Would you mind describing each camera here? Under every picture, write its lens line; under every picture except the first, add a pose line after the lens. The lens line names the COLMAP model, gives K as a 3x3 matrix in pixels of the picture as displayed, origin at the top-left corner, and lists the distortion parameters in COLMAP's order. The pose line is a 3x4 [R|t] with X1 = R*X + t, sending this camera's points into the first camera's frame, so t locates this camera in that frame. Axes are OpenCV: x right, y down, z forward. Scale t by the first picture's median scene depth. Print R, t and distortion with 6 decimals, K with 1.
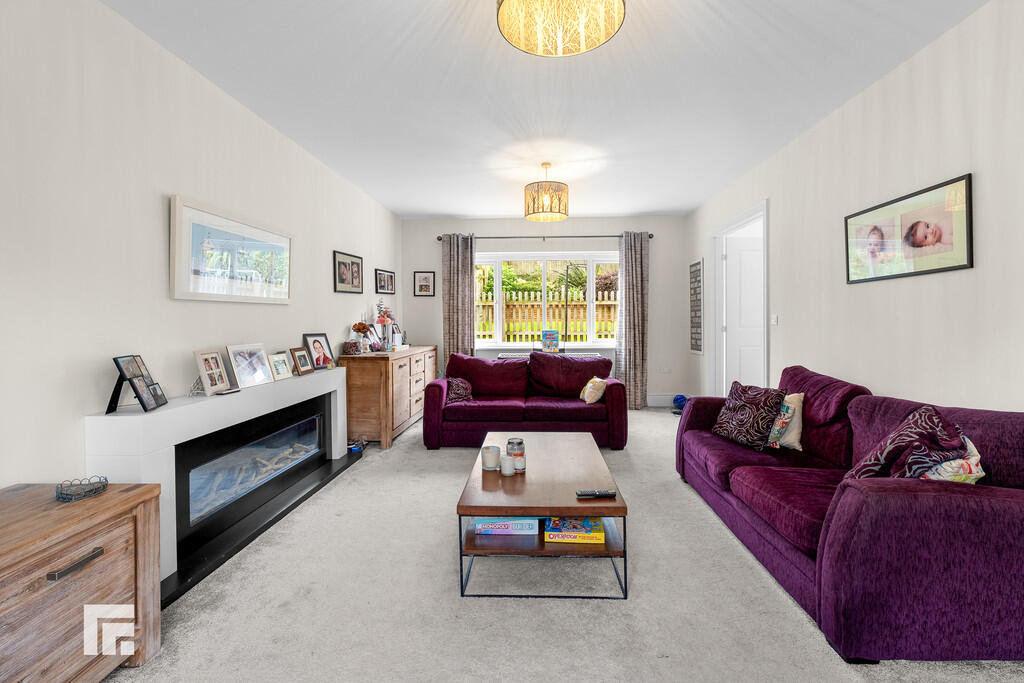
lens RADIAL K [[434.3, 0, 520.9], [0, 434.3, 325.1], [0, 0, 1]] dist [-0.001235, 0.000801]
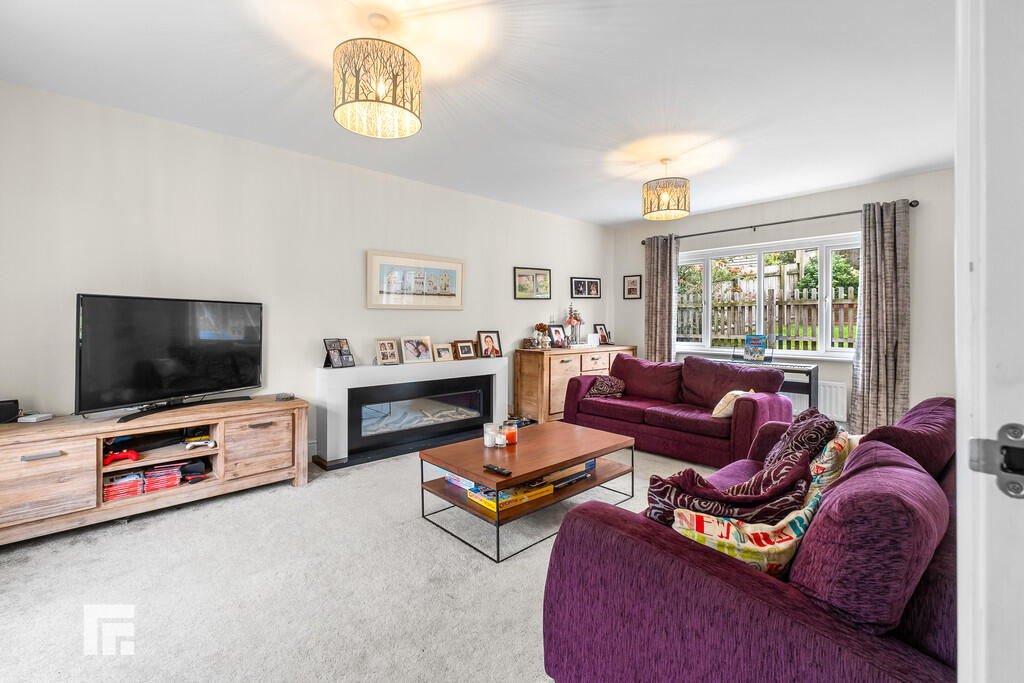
lens RADIAL K [[438.4, 0, 522.6], [0, 438.4, 319.7], [0, 0, 1]] dist [-0.001916, 0.000576]
pose [[0.717045, 0.003444, -0.697018, 0.500870], [-0.015072, 0.999831, -0.010565, -0.002400], [0.696864, 0.018081, 0.716976, 0.089816]]
